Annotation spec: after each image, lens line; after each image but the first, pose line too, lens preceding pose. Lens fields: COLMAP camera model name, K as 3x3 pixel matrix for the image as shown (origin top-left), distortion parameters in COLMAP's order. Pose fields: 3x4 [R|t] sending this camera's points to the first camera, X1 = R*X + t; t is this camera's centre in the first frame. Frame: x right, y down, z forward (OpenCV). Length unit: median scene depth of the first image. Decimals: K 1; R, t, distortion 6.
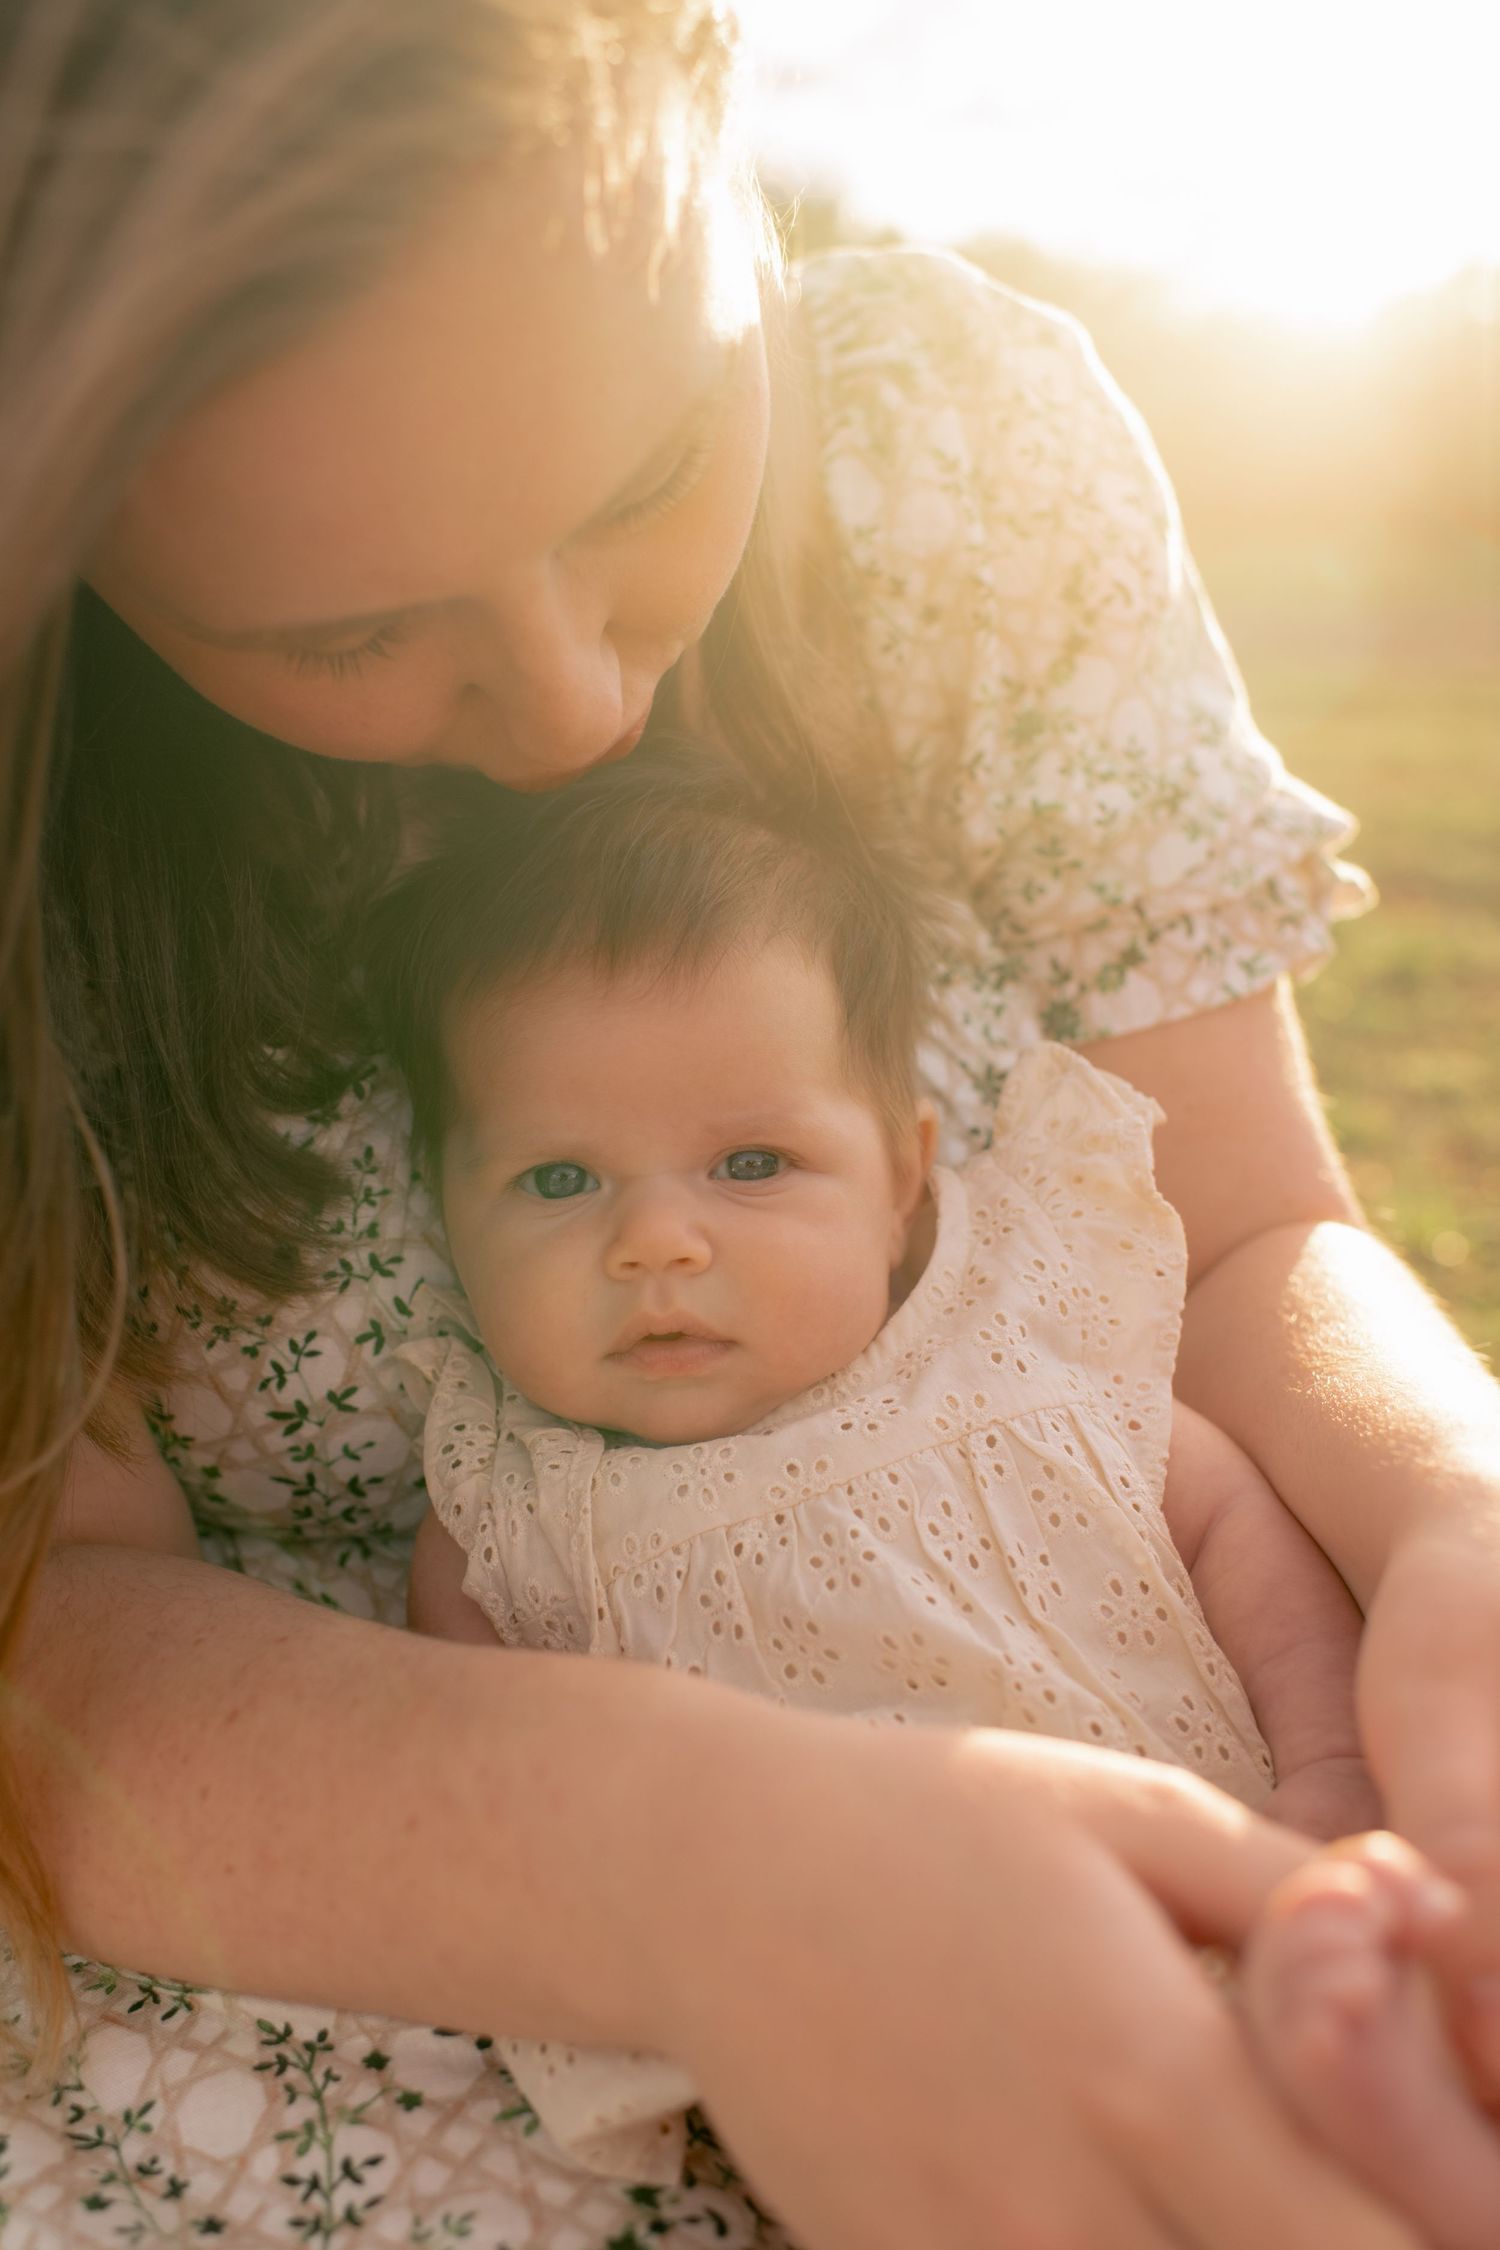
lens RADIAL K [[2182.1, 0, 753.9], [0, 2182.1, 1165.9], [0, 0, 1]] dist [-0.024852, -0.009615]
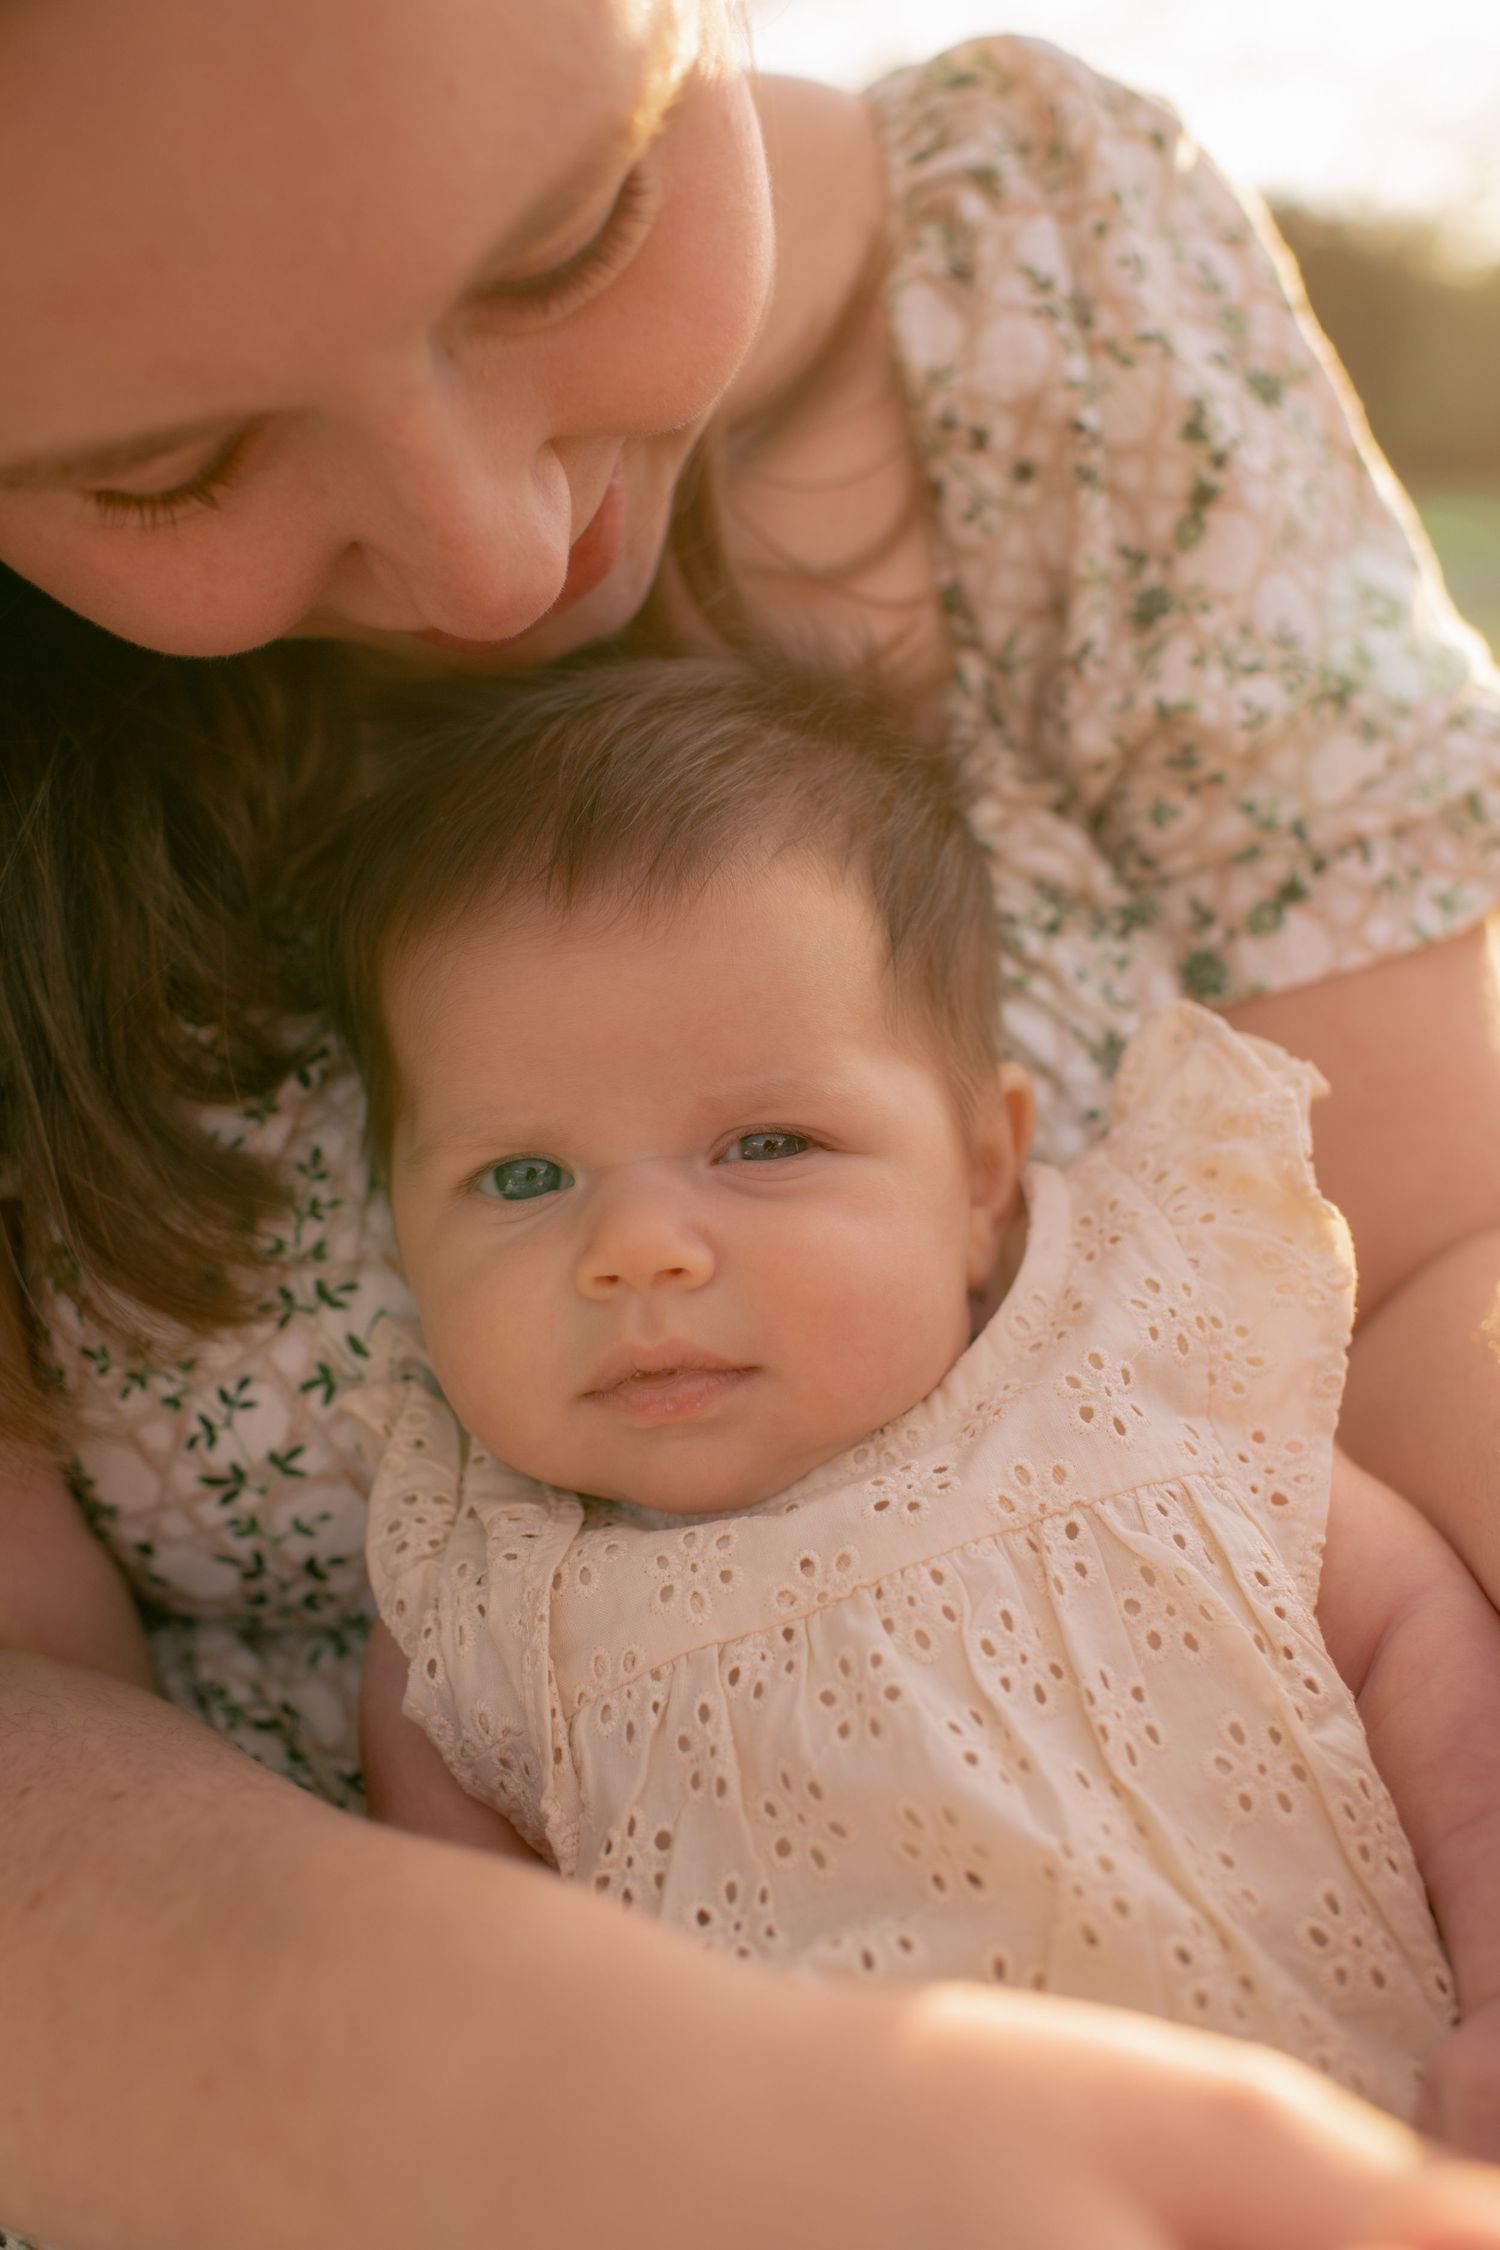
lens RADIAL K [[2314.5, 0, 759.3], [0, 2314.5, 1080.4], [0, 0, 1]] dist [0.001324, -0.037059]
pose [[0.994996, -0.017851, -0.098302, 0.071273], [0.014353, 0.999242, -0.036182, 0.000235], [0.098874, 0.034590, 0.994499, 0.165836]]
